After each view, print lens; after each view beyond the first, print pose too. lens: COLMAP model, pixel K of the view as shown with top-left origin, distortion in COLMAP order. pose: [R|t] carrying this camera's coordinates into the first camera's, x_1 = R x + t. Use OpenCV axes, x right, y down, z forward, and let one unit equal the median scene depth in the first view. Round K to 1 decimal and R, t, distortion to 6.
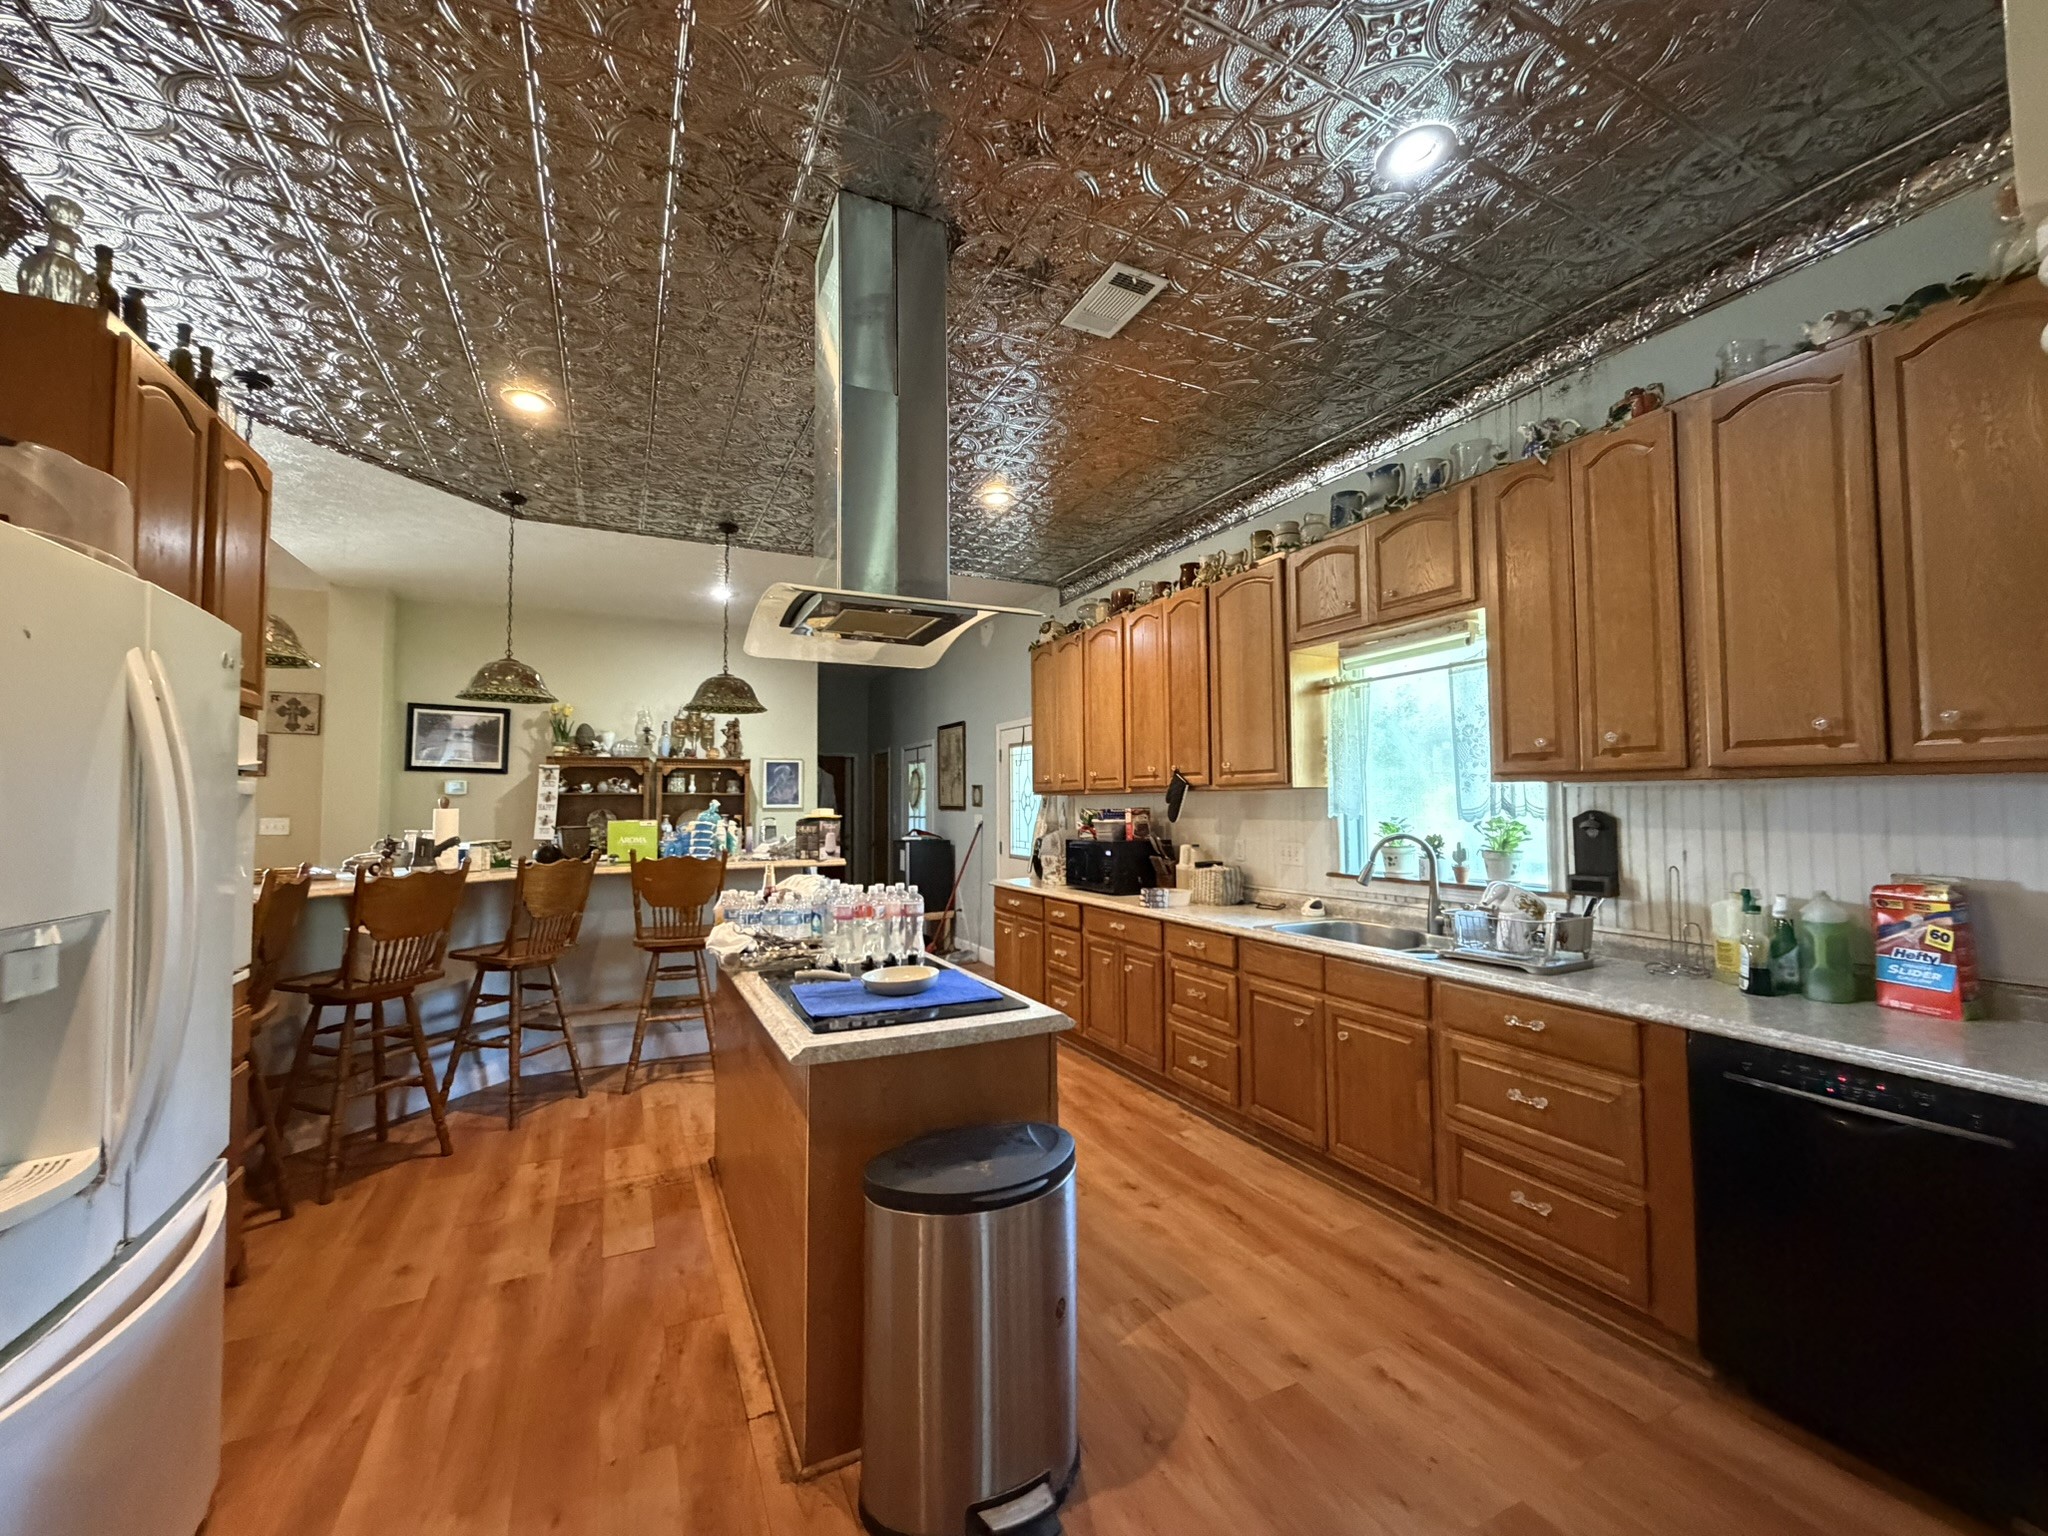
lens RADIAL K [[821.5, 0, 1024.0], [0, 821.5, 768.0], [0, 0, 1]] dist [-0.000531, -0.000210]
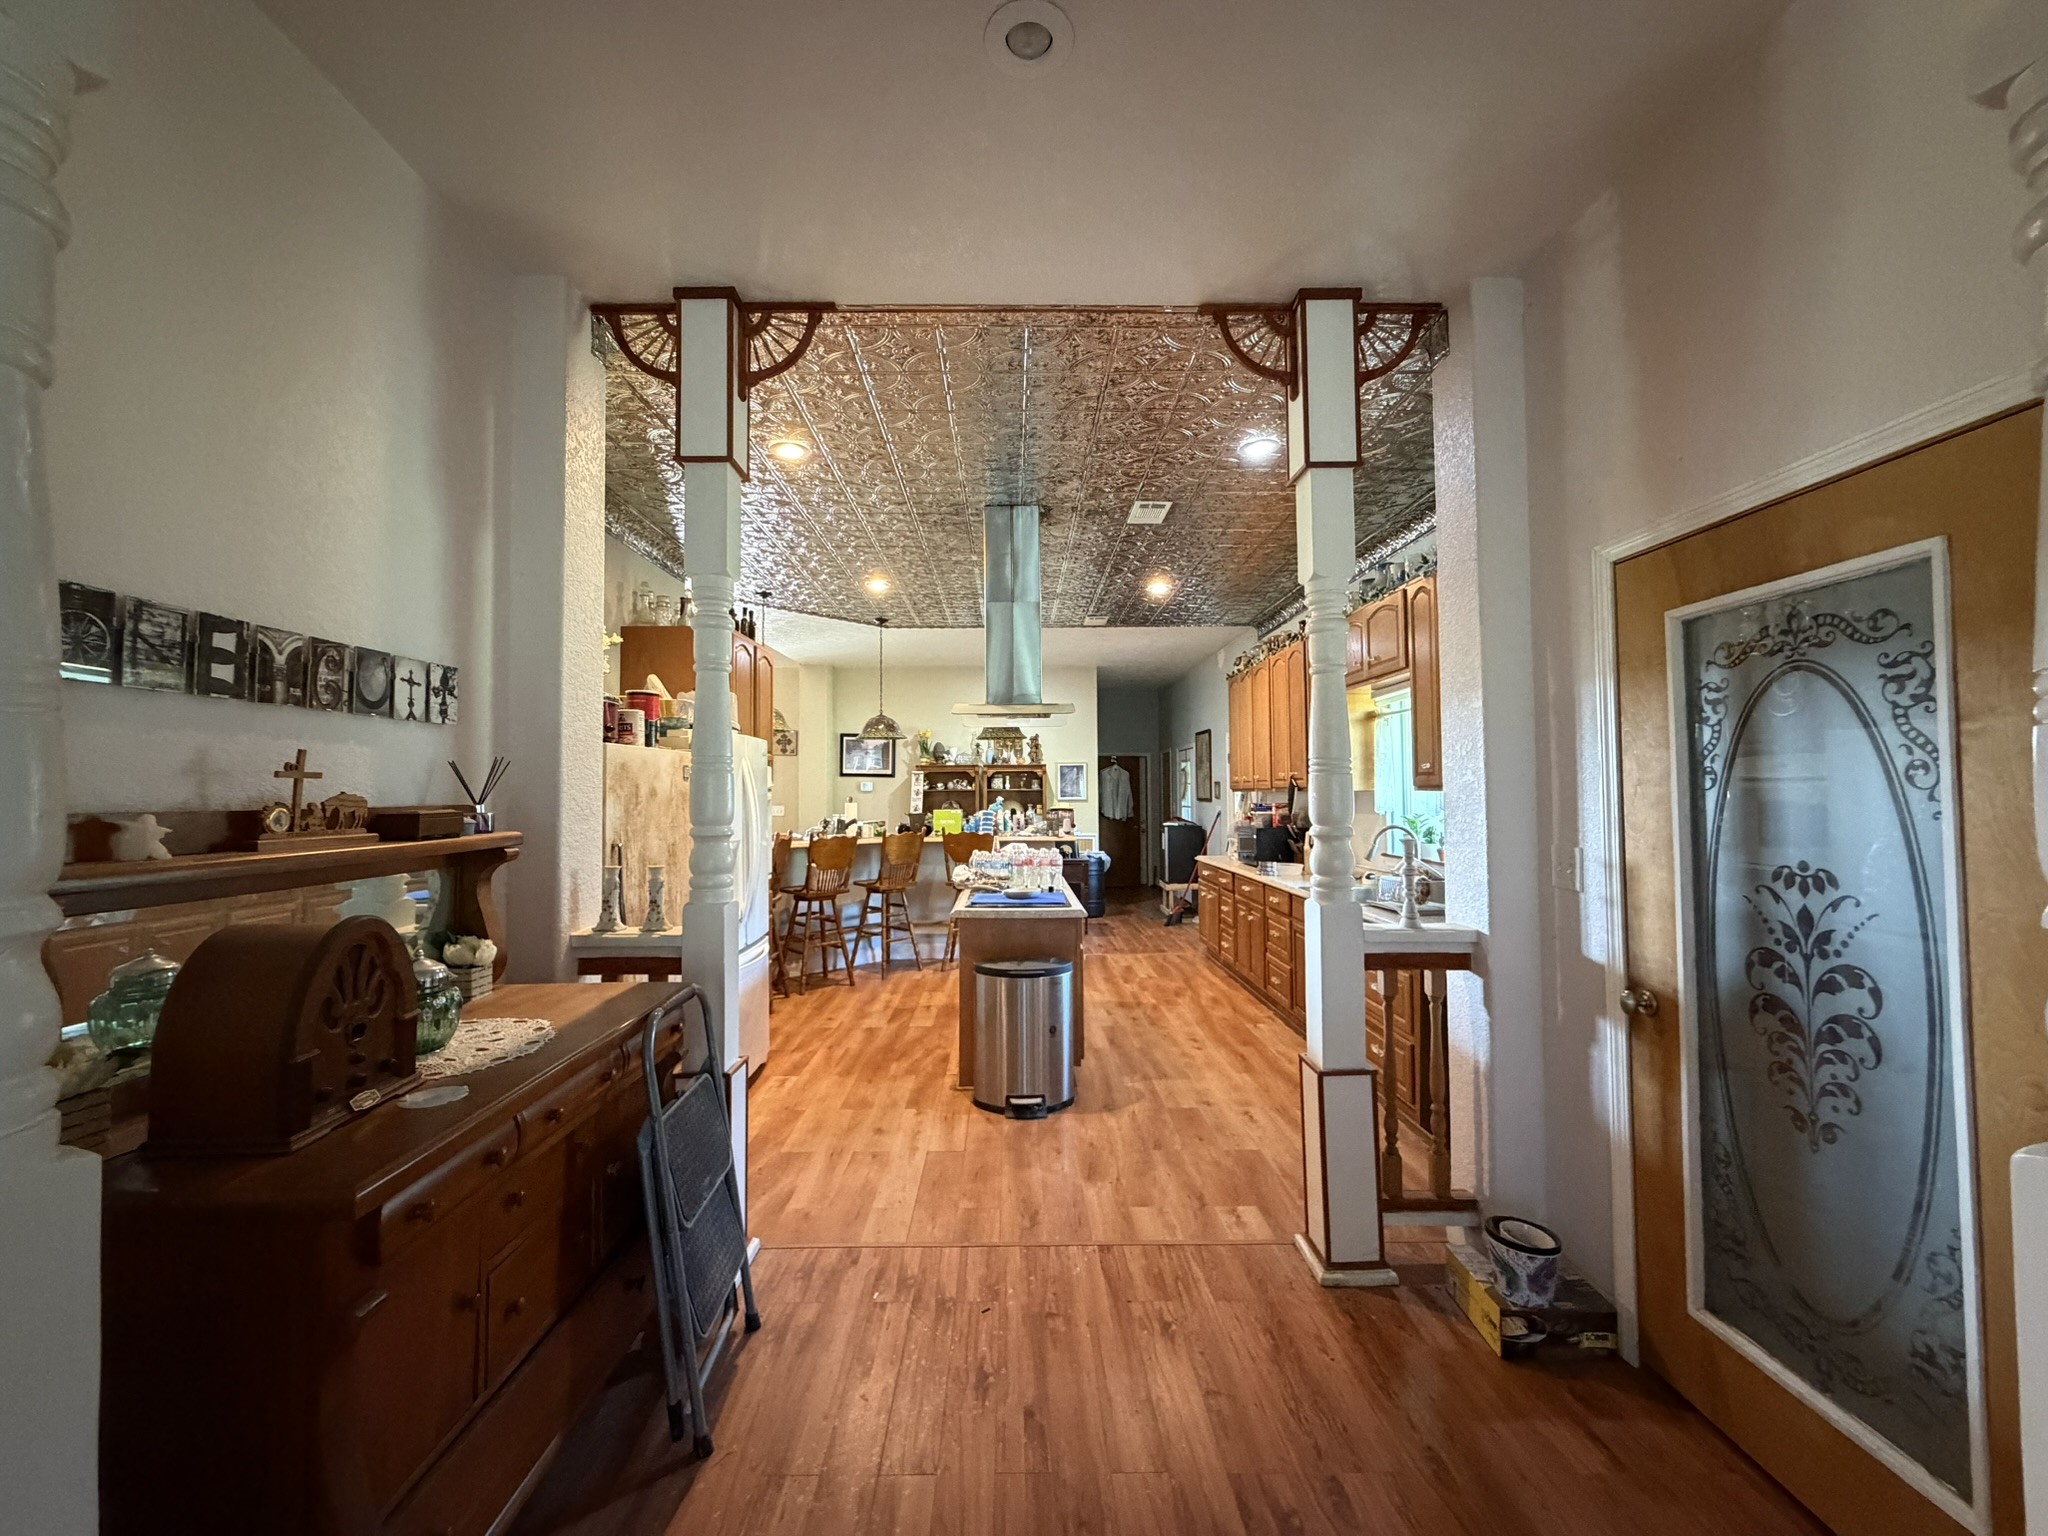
lens RADIAL K [[818.0, 0, 1024.0], [0, 818.0, 768.0], [0, 0, 1]] dist [0.000587, 0.000369]
pose [[0.902988, -0.014119, -0.429433, 0.426958], [0.021329, 0.999701, 0.011981, -0.041912], [0.429135, -0.019978, 0.903019, -0.474785]]
